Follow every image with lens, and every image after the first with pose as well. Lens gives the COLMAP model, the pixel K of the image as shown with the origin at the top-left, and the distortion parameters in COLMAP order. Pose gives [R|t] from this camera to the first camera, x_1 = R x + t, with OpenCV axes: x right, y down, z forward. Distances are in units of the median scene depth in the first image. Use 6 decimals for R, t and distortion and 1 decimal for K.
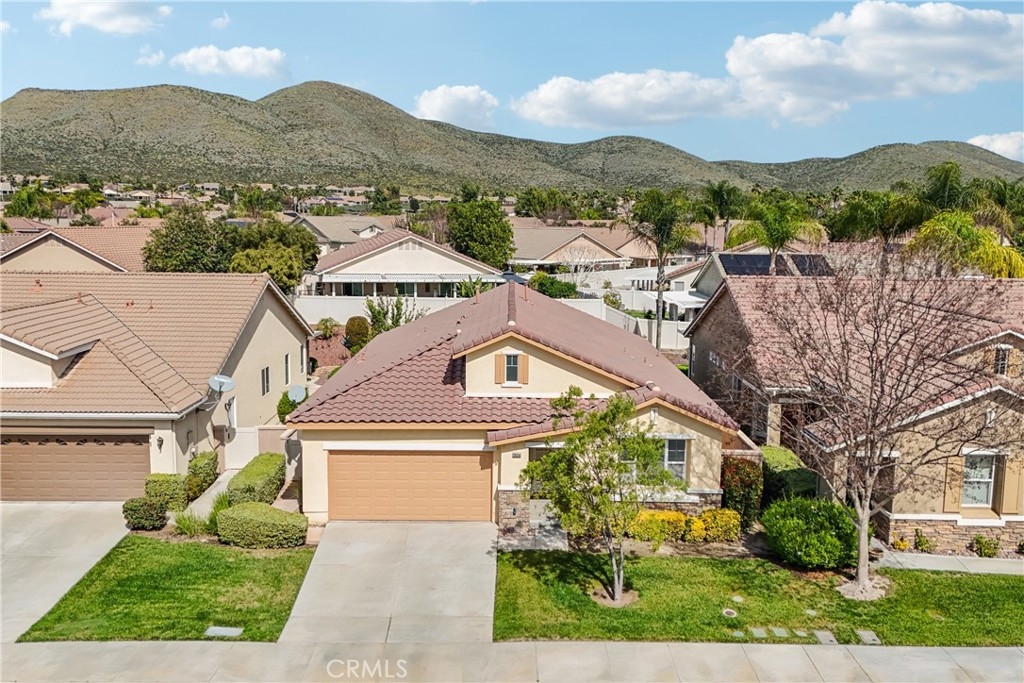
lens RADIAL K [[887.4, 0, 514.2], [0, 887.4, 339.7], [0, 0, 1]] dist [0.109419, -0.161321]
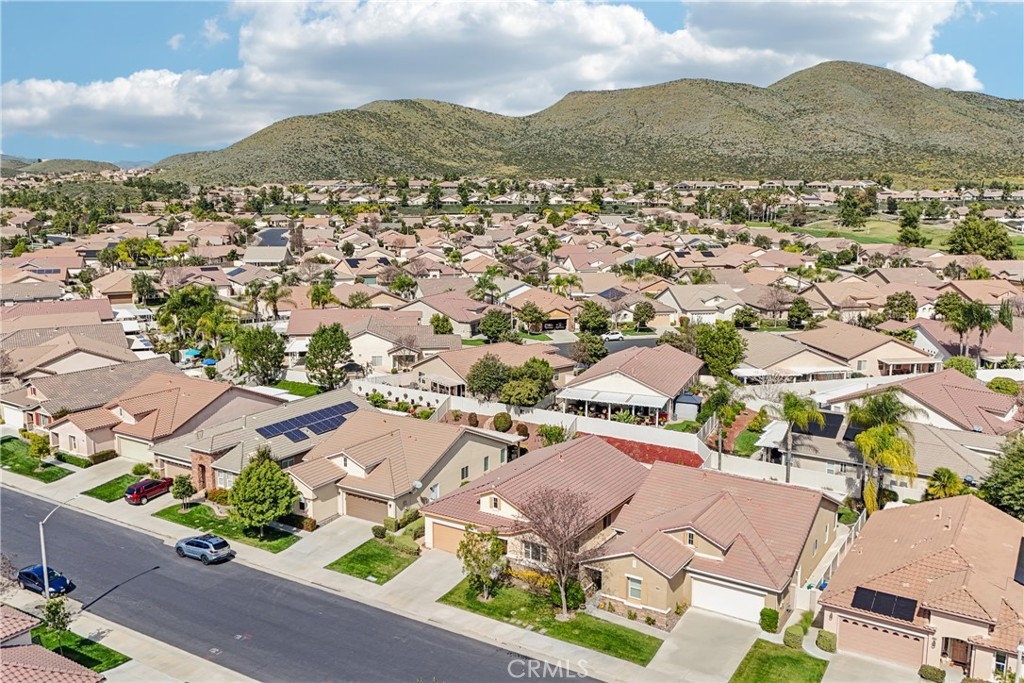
lens RADIAL K [[887.4, 0, 514.2], [0, 887.4, 339.7], [0, 0, 1]] dist [0.109419, -0.161321]
pose [[0.847632, 0.086838, -0.523430, 1.333940], [-0.070068, 0.996196, 0.051805, -0.569426], [0.525938, -0.007236, 0.850492, -1.135147]]
